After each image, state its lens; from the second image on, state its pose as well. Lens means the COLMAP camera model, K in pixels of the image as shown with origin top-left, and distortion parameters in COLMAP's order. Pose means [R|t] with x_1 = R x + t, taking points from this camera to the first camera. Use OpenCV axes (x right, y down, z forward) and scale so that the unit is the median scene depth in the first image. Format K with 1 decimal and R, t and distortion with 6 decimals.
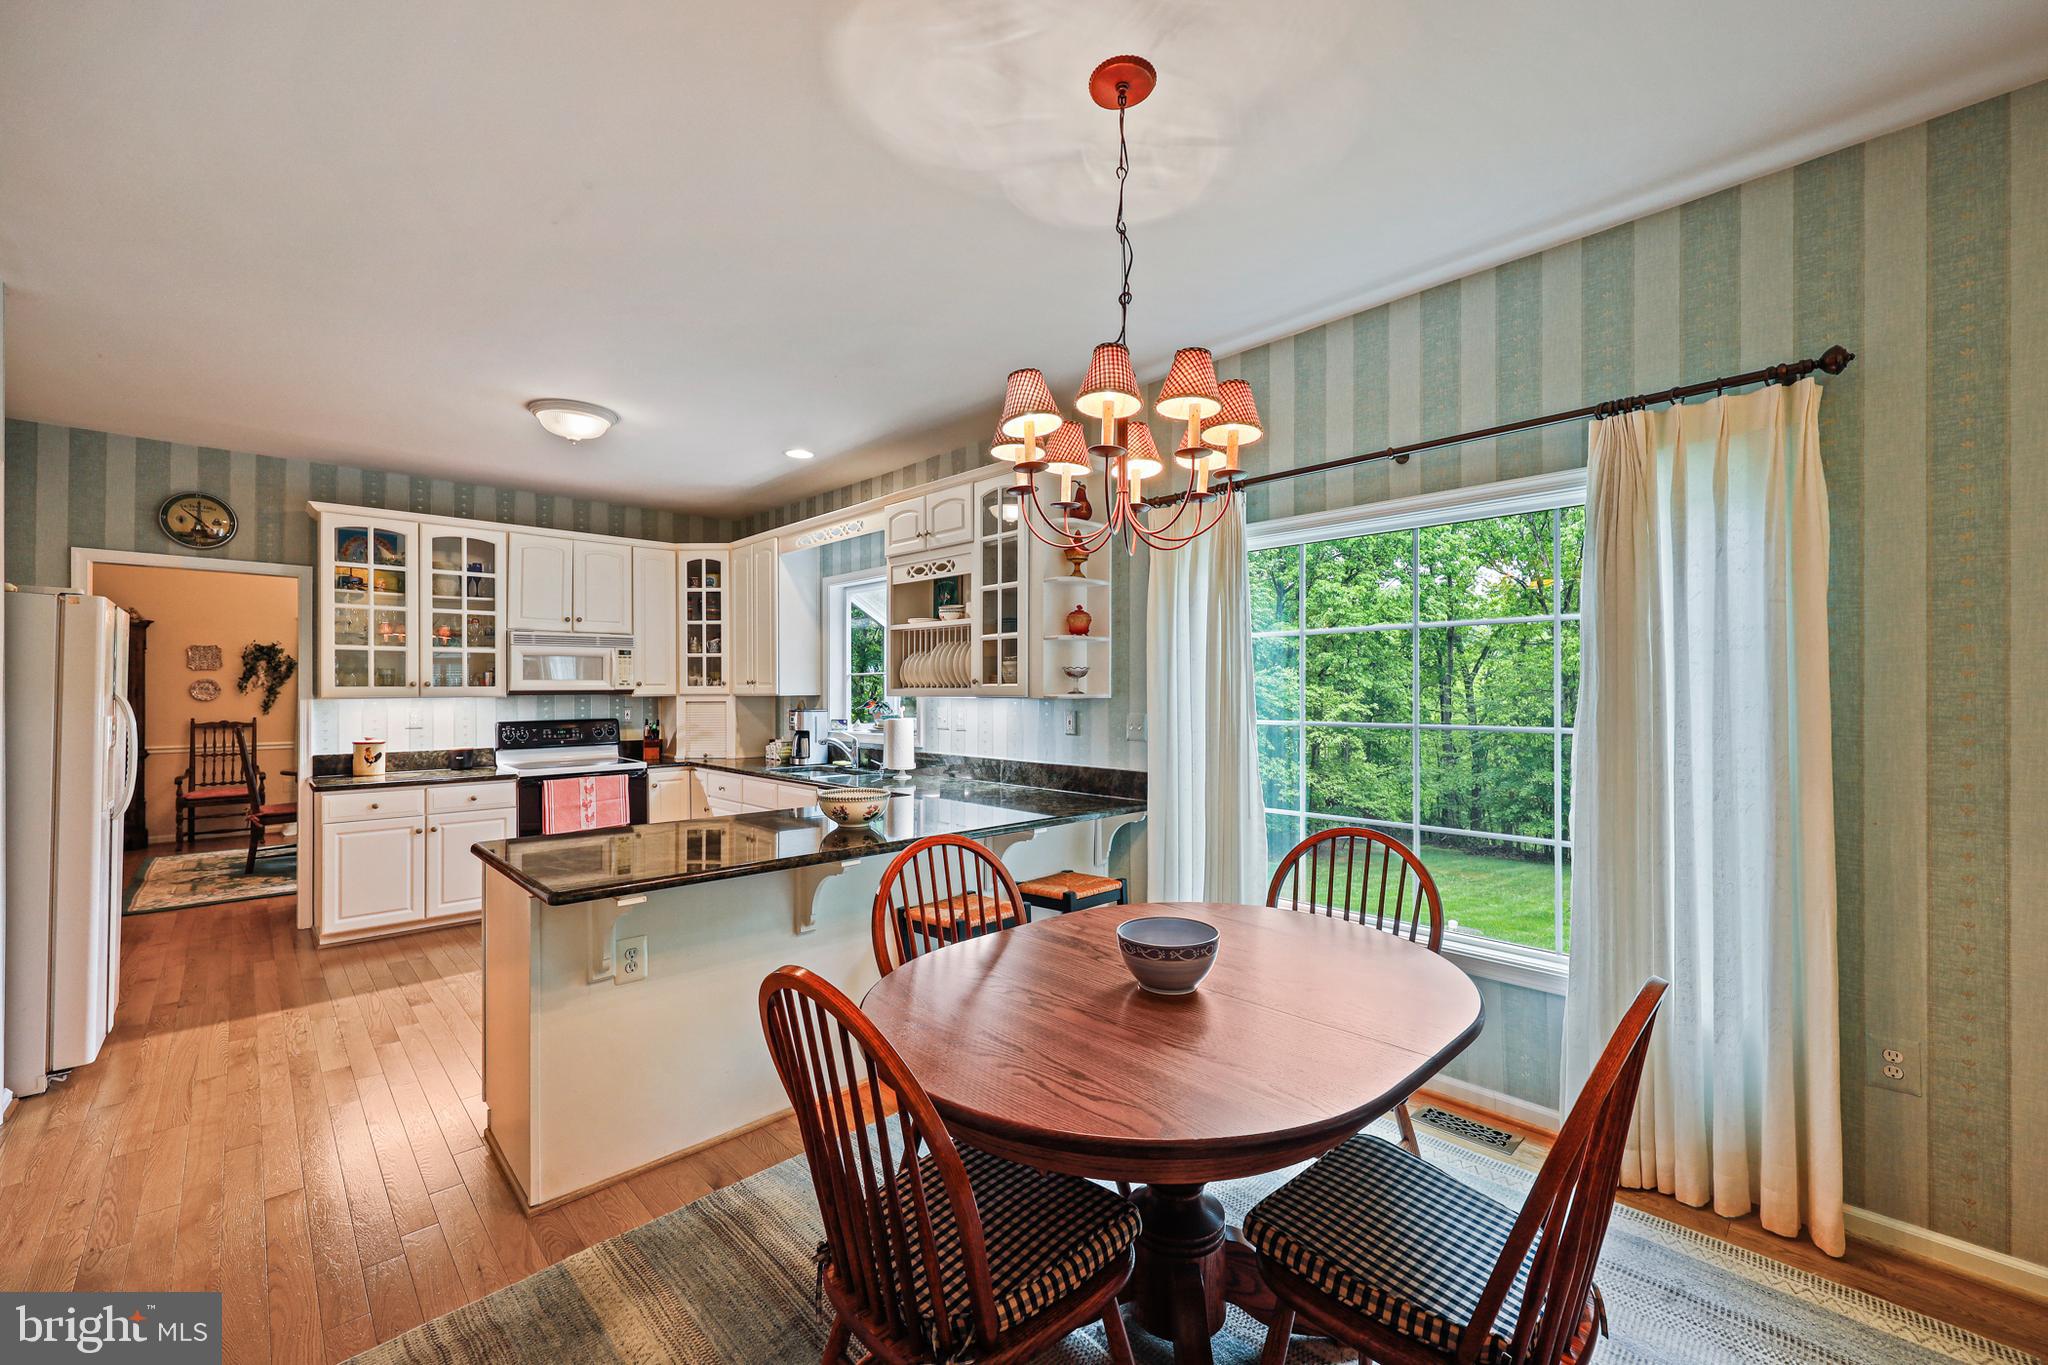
lens RADIAL K [[827.6, 0, 1020.2], [0, 827.6, 685.9], [0, 0, 1]] dist [0.002125, 0.000093]
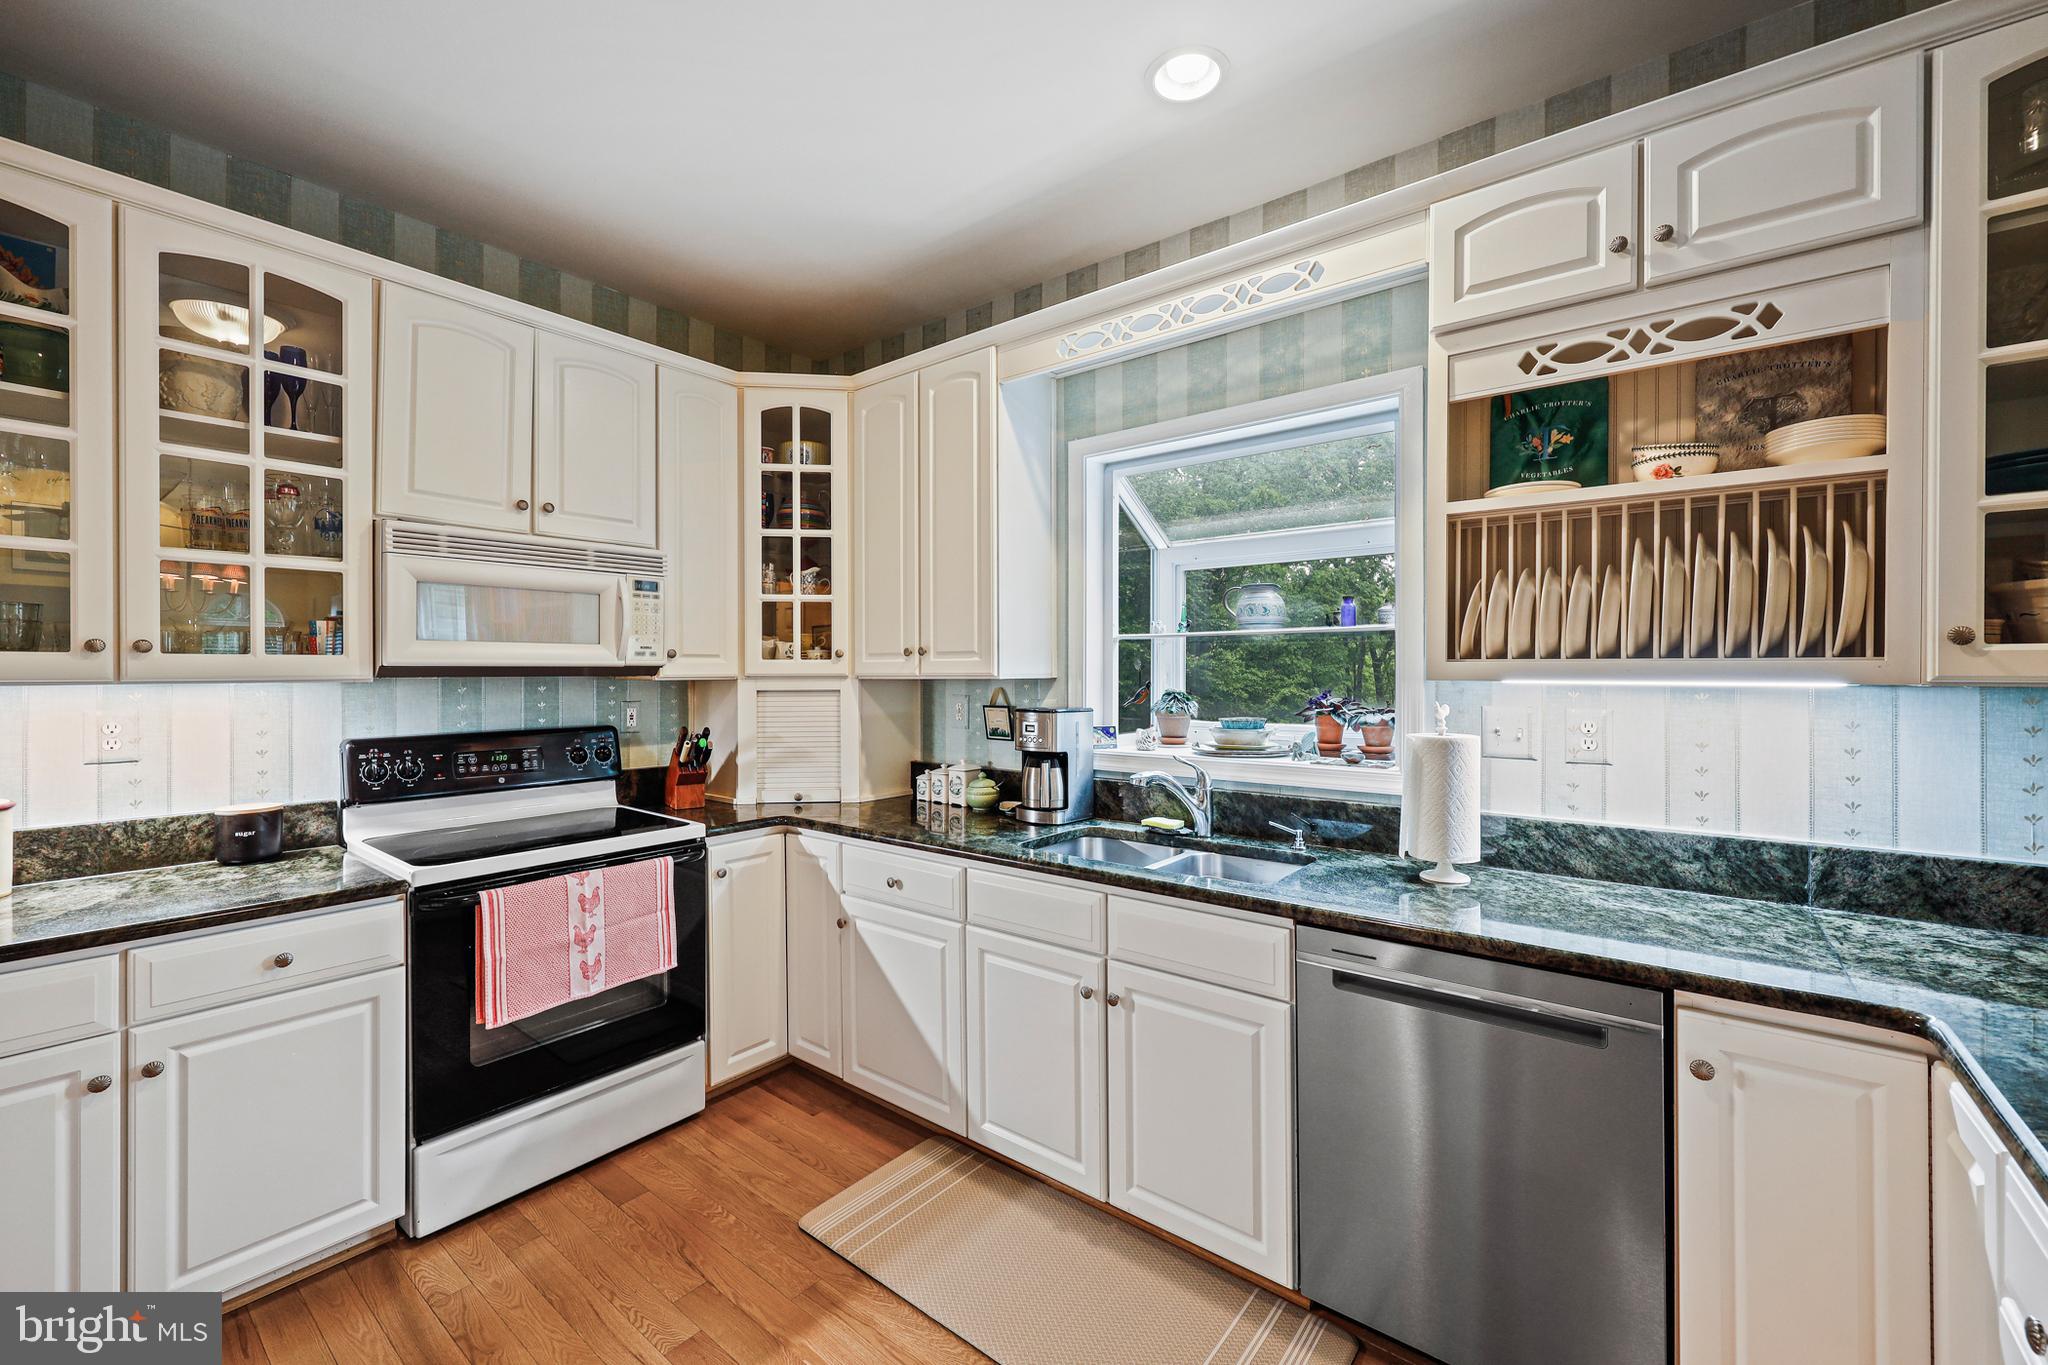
lens RADIAL K [[830.9, 0, 1028.6], [0, 830.9, 673.1], [0, 0, 1]] dist [-0.001432, -0.000678]
pose [[0.989974, 0.002703, 0.141222, -0.343025], [-0.003329, 0.999986, 0.004199, 0.006438], [-0.141208, -0.004627, 0.989969, 0.526299]]
